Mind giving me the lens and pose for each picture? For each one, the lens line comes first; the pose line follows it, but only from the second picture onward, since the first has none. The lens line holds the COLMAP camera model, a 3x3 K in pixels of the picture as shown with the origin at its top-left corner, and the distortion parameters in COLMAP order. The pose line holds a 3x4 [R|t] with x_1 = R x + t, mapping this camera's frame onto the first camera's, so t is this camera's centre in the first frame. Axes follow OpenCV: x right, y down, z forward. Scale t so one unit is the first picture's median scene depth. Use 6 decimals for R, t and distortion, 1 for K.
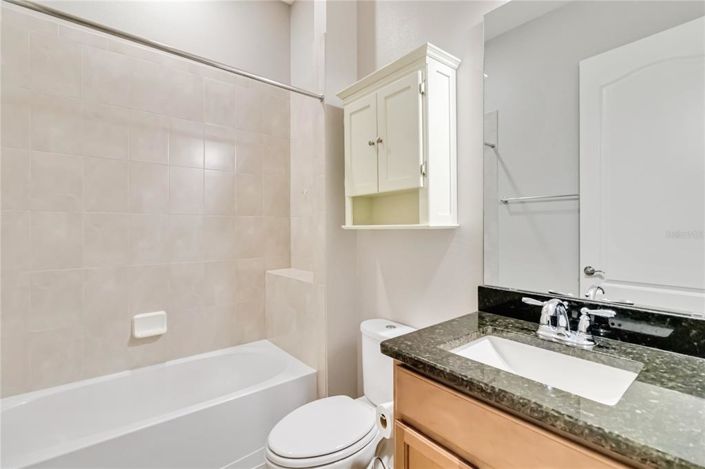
lens RADIAL K [[325.5, 0, 352.5], [0, 325.5, 227.4], [0, 0, 1]] dist [0.001067, 0.000088]
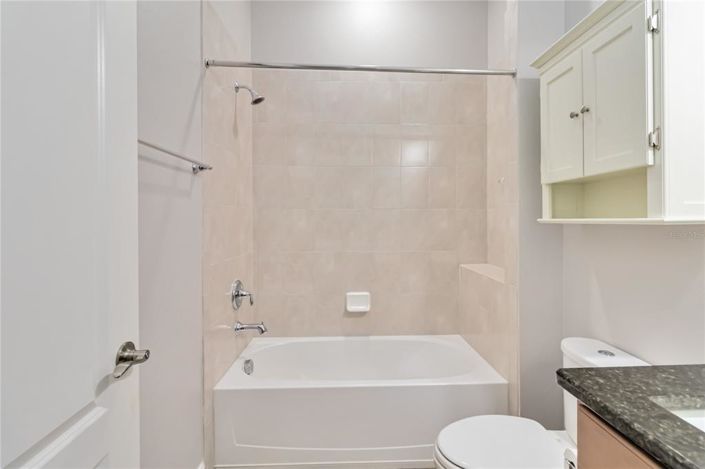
lens RADIAL K [[326.1, 0, 354.8], [0, 326.1, 219.2], [0, 0, 1]] dist [0.002124, -0.000153]
pose [[0.805587, -0.001396, -0.592476, 0.085272], [0.003075, 0.999994, 0.001824, -0.007372], [0.592470, -0.003291, 0.805586, 0.038523]]
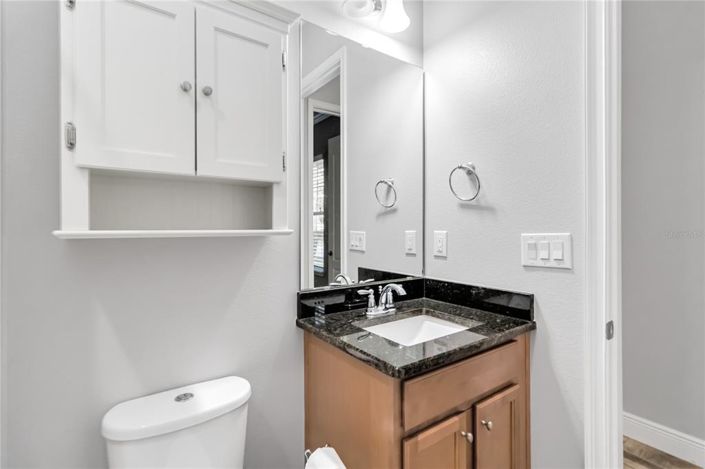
lens RADIAL K [[325.5, 0, 352.5], [0, 325.5, 227.4], [0, 0, 1]] dist [0.001067, 0.000088]
pose [[0.068408, 0.012405, 0.997580, -0.422785], [0.000931, 0.999921, -0.012498, -0.003387], [-0.997657, 0.001784, 0.068391, 0.570976]]
